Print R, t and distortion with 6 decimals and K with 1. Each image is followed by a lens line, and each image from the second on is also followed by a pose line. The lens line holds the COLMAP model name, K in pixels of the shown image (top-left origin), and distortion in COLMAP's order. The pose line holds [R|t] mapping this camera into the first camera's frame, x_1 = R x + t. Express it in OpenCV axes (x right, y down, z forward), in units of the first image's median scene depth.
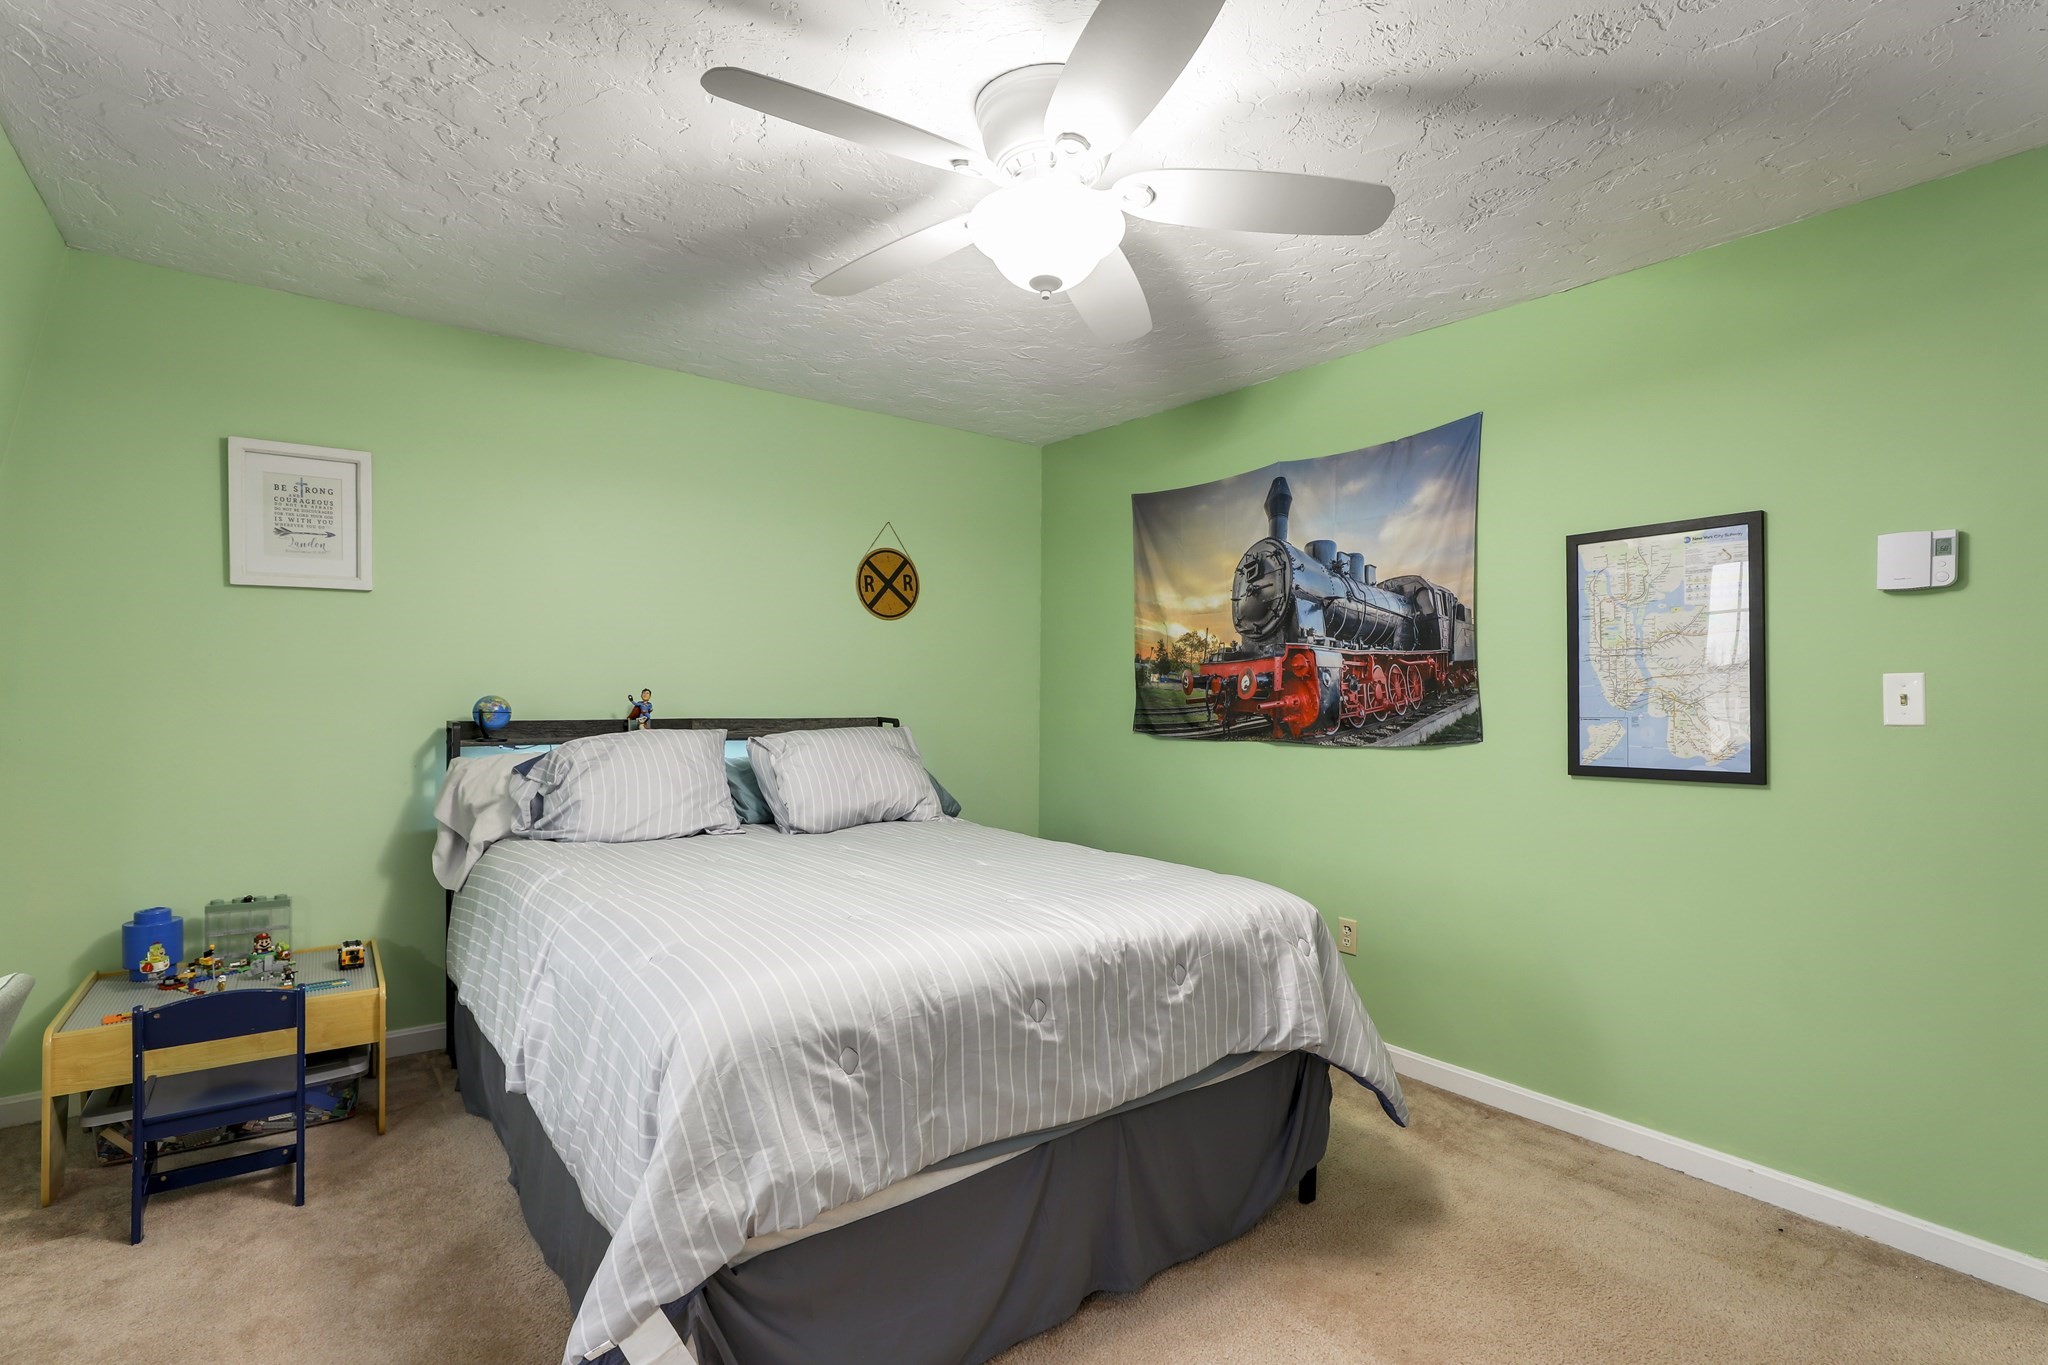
lens RADIAL K [[934.6, 0, 1019.0], [0, 934.6, 684.1], [0, 0, 1]] dist [-0.045579, 0.013829]
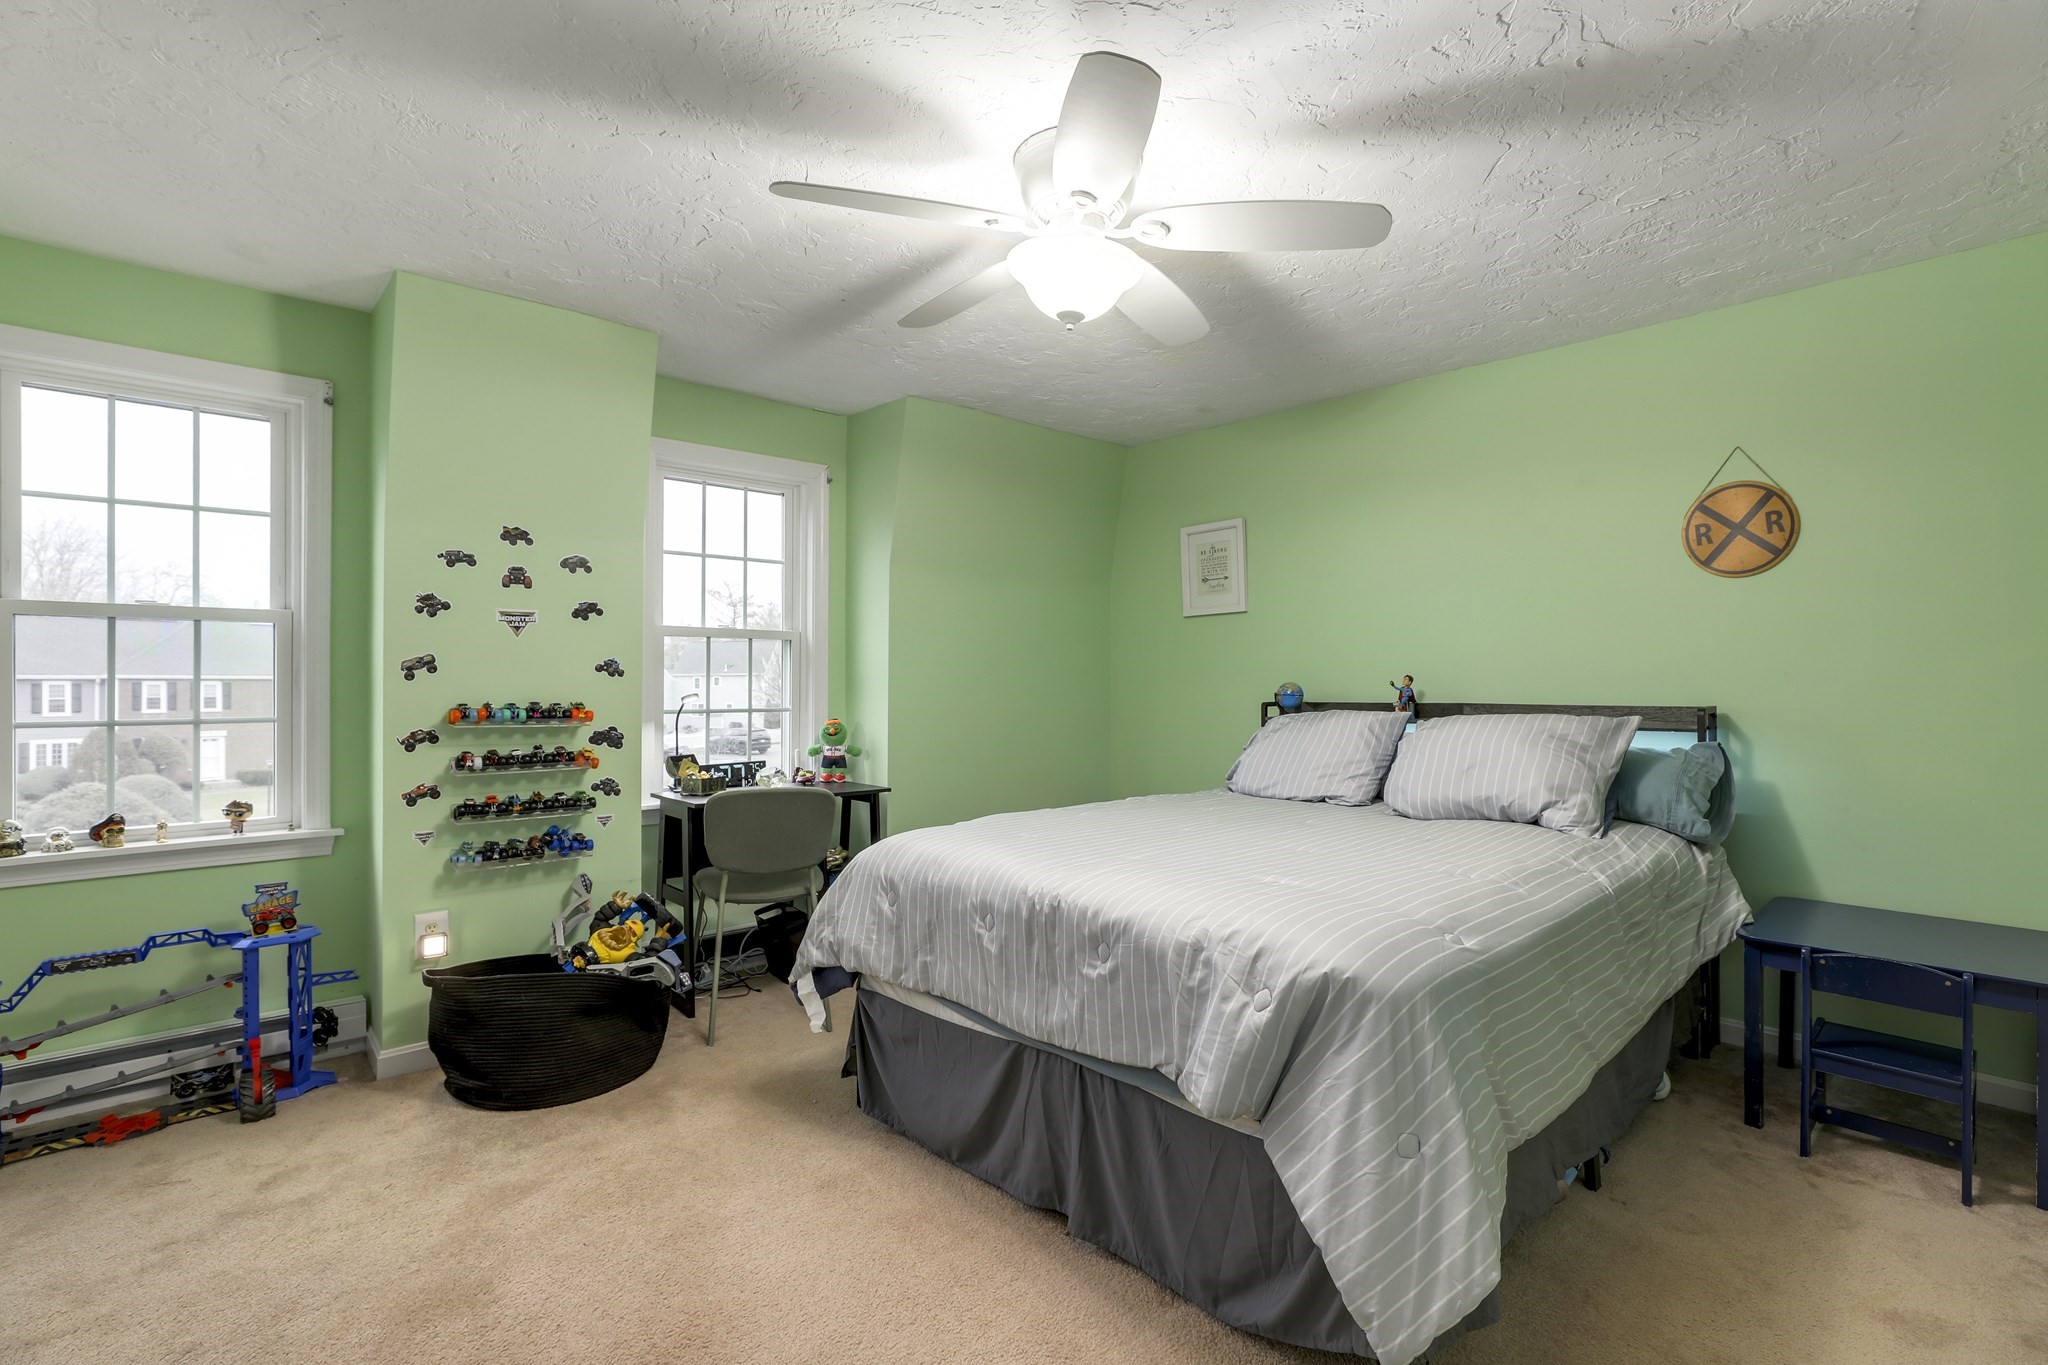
lens RADIAL K [[870.5, 0, 1026.4], [0, 870.5, 692.9], [0, 0, 1]] dist [-0.035795, 0.010141]
pose [[0.159252, 0.000050, -0.987238, 0.679771], [0.016611, 0.999858, 0.002730, 0.019852], [0.987098, -0.016833, 0.159229, 0.491227]]
